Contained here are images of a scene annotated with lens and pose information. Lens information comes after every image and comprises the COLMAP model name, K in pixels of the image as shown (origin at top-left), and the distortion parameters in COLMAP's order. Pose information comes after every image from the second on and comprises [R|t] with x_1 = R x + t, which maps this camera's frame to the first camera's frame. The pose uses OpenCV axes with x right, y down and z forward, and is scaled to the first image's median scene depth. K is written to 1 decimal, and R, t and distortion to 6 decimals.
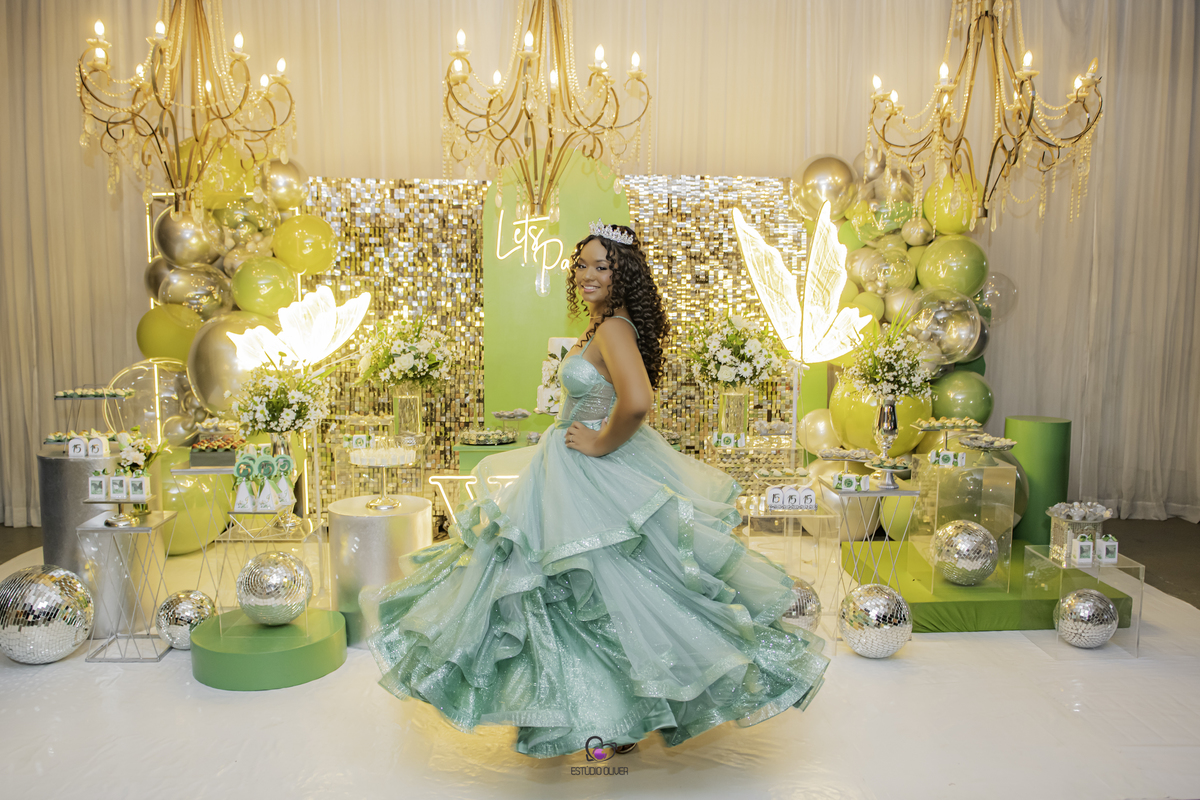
lens RADIAL K [[947.5, 0, 595.3], [0, 947.5, 429.8], [0, 0, 1]] dist [-0.045800, 0.000025]
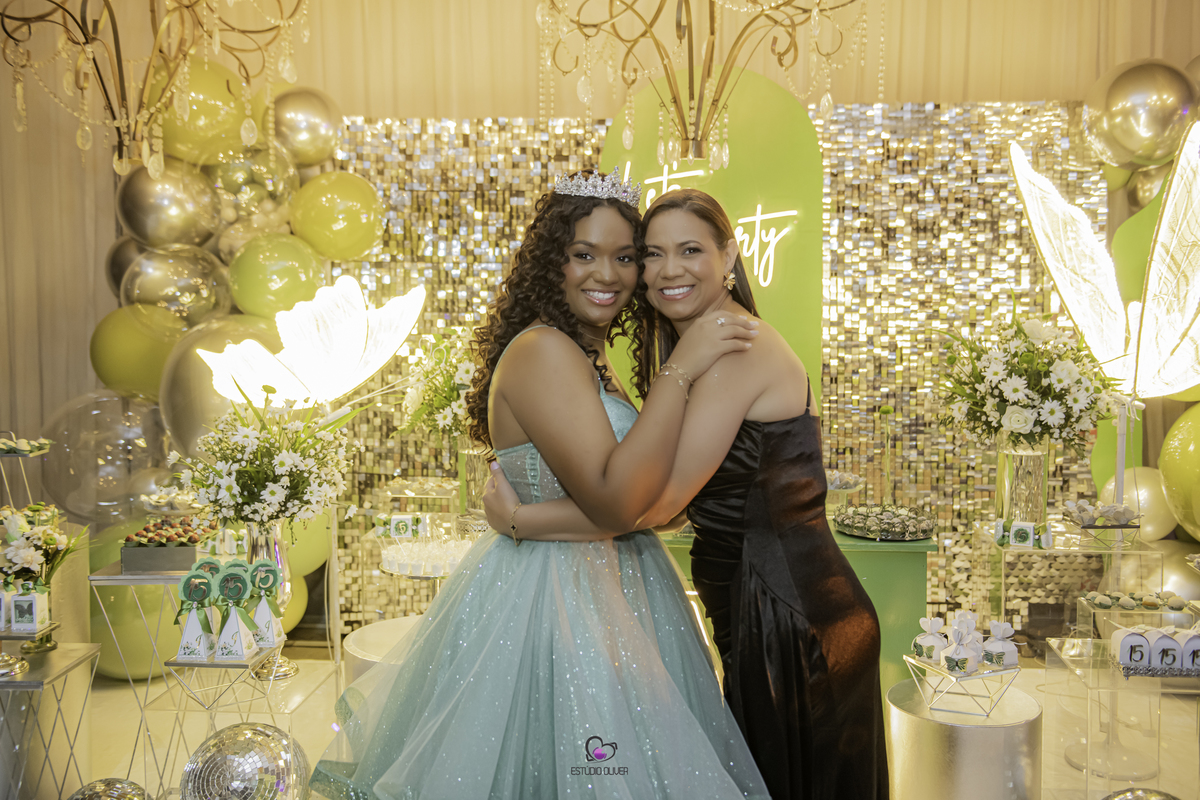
lens RADIAL K [[1161.7, 0, 594.6], [0, 1161.7, 388.8], [0, 0, 1]] dist [0.020316, 0.012374]
pose [[0.993692, 0.001854, -0.112131, -0.039334], [-0.008216, 0.998380, -0.056303, -0.035100], [0.111845, 0.056869, 0.992097, 0.253873]]
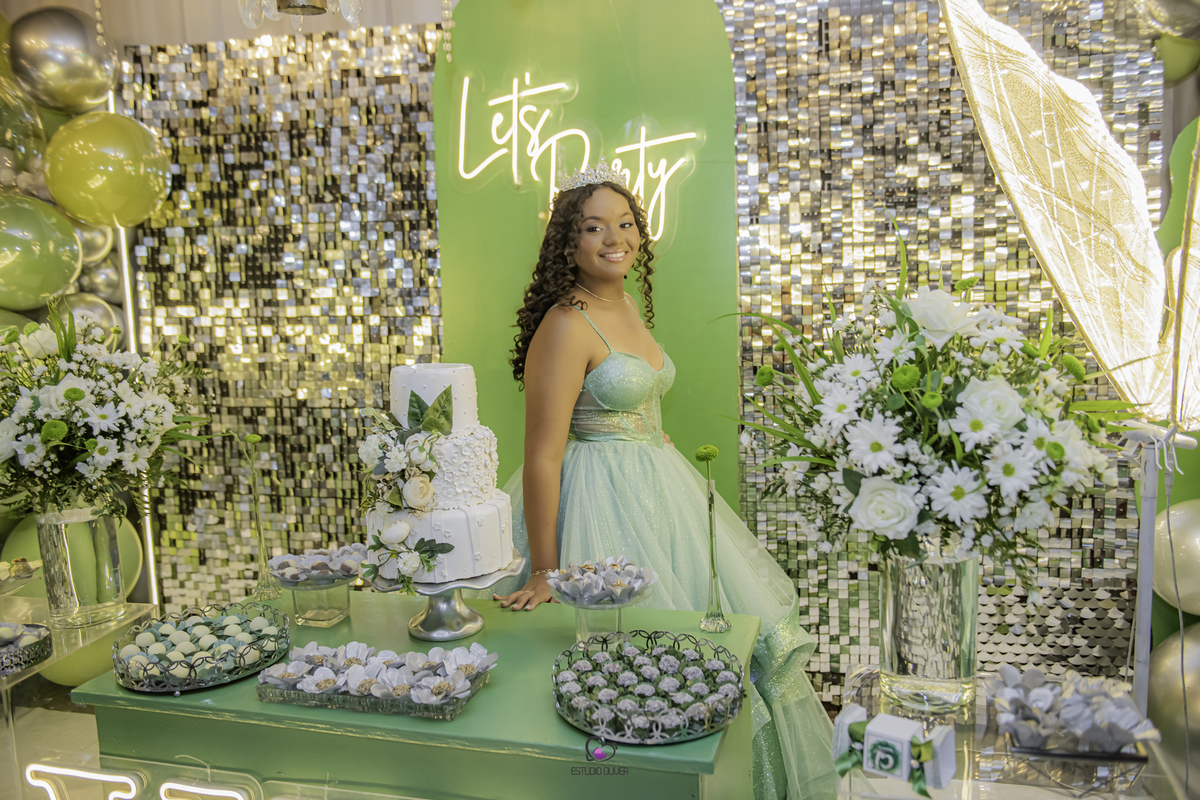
lens RADIAL K [[969.6, 0, 598.8], [0, 969.6, 392.2], [0, 0, 1]] dist [-0.012638, -0.004926]
pose [[0.962076, -0.000925, -0.272781, 0.133401], [0.001482, 0.999997, 0.001834, -0.091765], [0.272779, -0.002169, 0.962074, 0.696650]]
